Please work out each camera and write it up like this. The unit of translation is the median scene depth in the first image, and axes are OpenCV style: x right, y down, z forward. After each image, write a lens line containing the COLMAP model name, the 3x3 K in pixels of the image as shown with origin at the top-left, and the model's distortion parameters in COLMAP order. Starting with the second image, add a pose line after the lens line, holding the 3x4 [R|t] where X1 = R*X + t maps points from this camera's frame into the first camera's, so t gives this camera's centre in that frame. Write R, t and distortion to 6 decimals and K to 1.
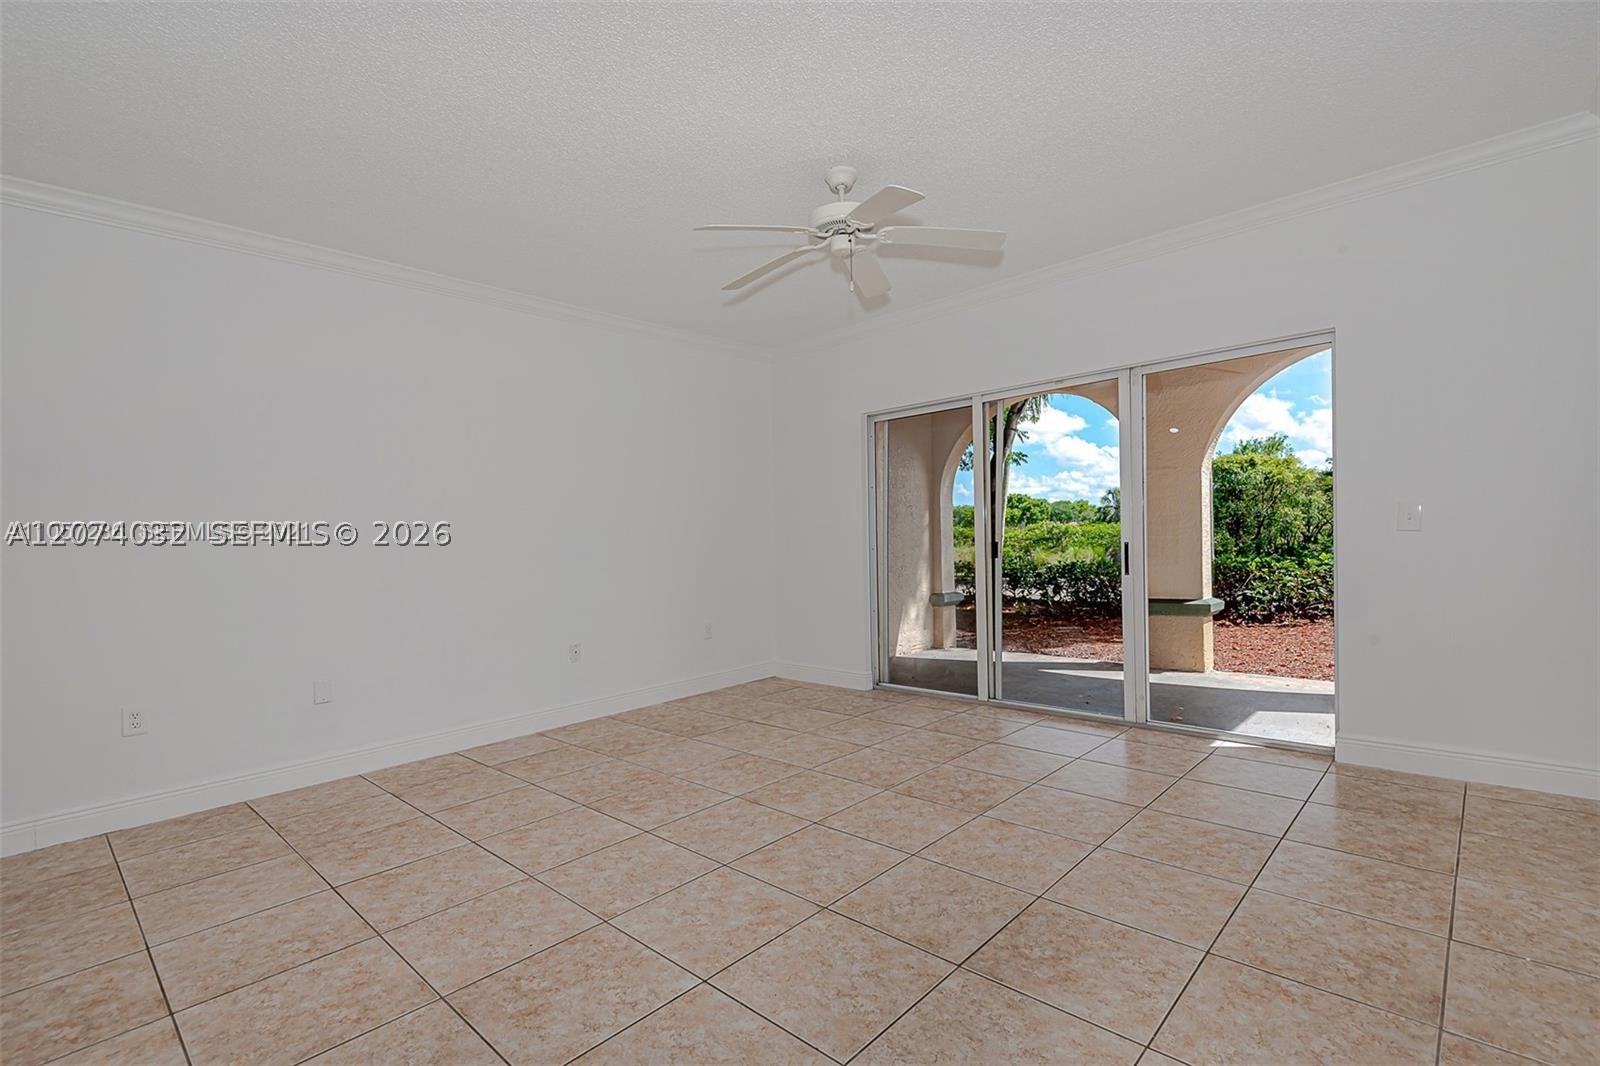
lens RADIAL K [[716.2, 0, 777.9], [0, 716.2, 562.1], [0, 0, 1]] dist [0.015152, -0.000466]
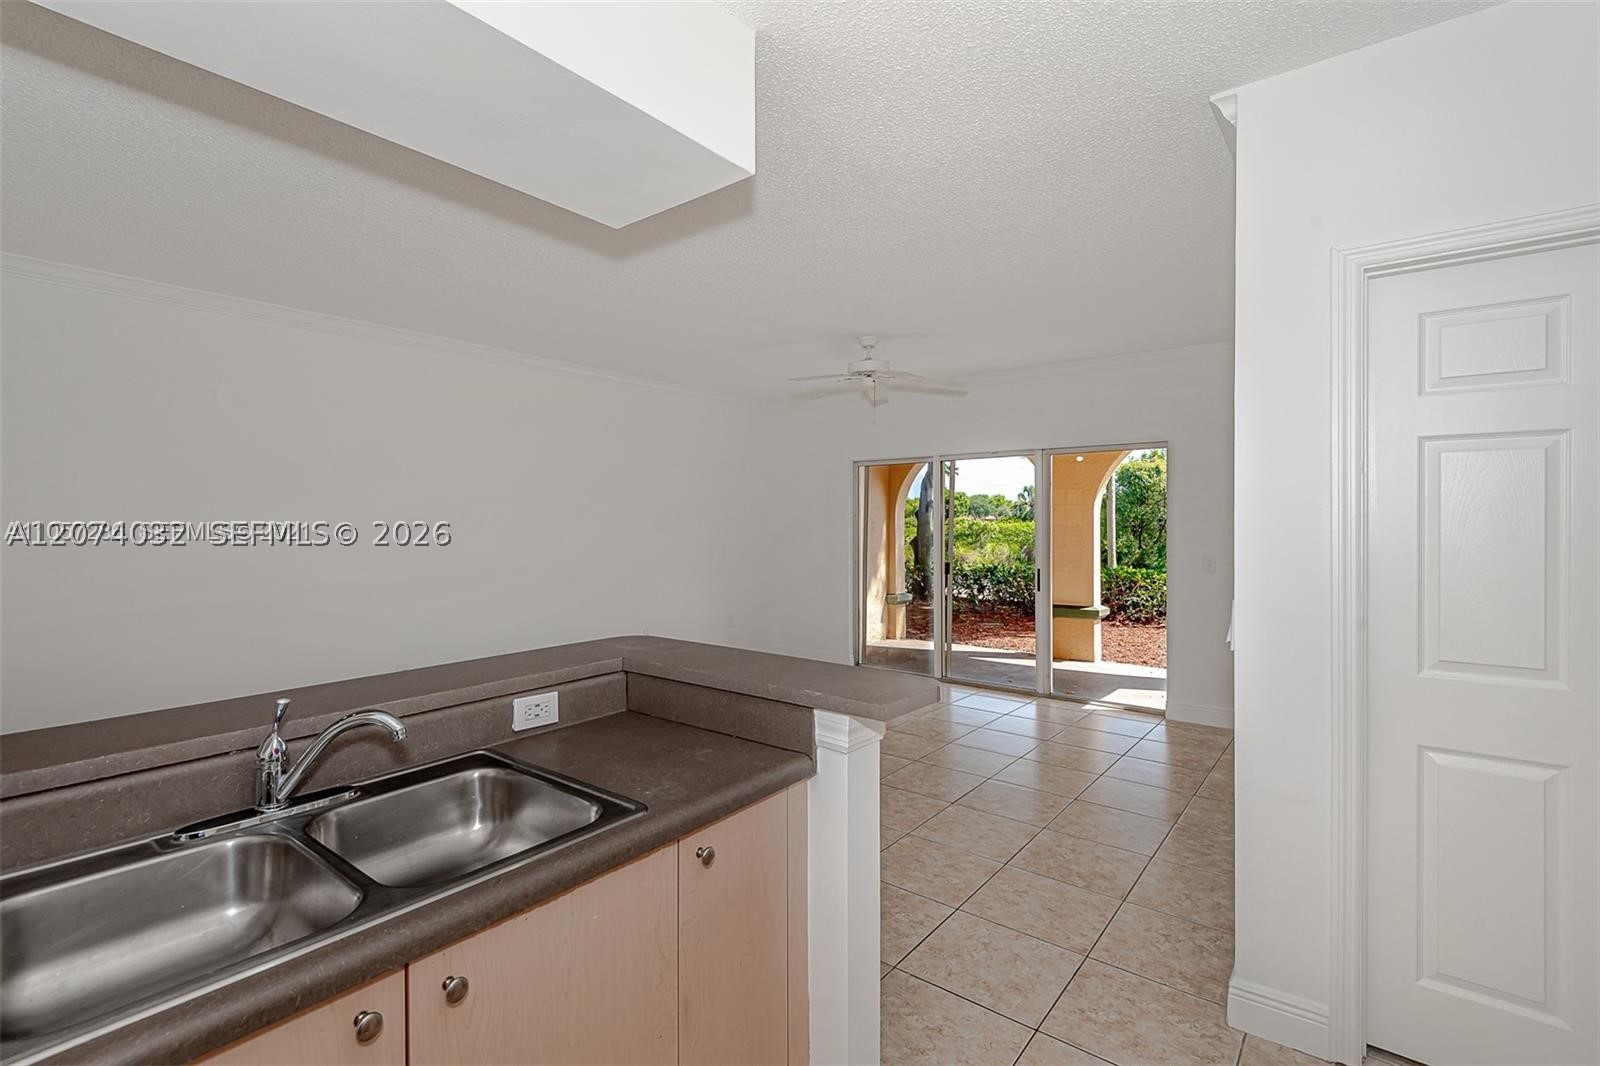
lens RADIAL K [[732.4, 0, 756.9], [0, 732.4, 517.5], [0, 0, 1]] dist [0.037948, -0.016616]
pose [[0.995871, 0.036496, 0.083116, -0.114264], [-0.033305, 0.998666, -0.039461, -0.029089], [-0.084446, 0.036530, 0.995758, -0.237773]]
